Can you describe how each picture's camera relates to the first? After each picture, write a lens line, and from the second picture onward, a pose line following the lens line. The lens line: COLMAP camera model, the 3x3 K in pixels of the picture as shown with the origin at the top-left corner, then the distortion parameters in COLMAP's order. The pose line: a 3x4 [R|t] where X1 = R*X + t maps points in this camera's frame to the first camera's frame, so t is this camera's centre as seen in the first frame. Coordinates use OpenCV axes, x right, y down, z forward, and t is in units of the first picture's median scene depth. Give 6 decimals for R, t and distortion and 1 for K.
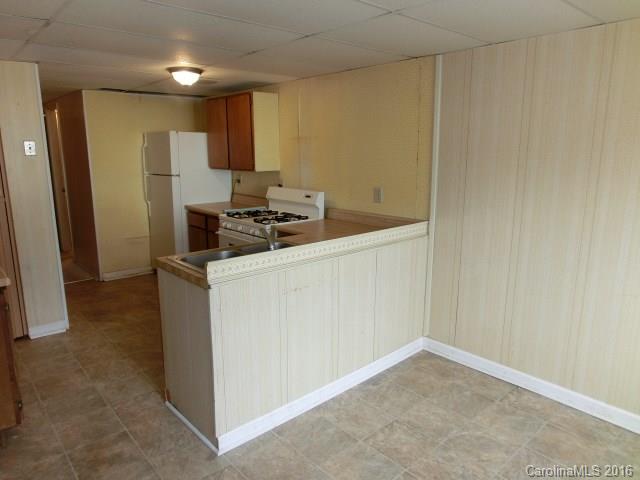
lens RADIAL K [[452.6, 0, 315.7], [0, 452.6, 238.5], [0, 0, 1]] dist [0.006931, 0.004604]
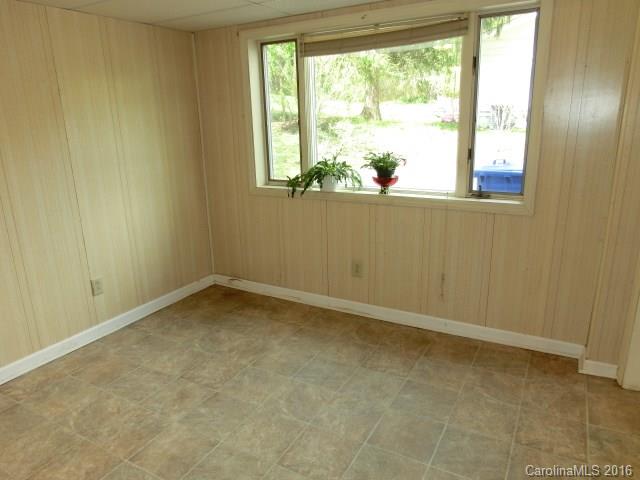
lens RADIAL K [[452.6, 0, 315.2], [0, 452.6, 239.3], [0, 0, 1]] dist [0.006931, 0.004604]
pose [[-0.313924, -0.261036, 0.912859, -0.607270], [0.198917, 0.922043, 0.332068, -0.149297], [-0.928377, 0.285827, -0.237527, 0.623058]]
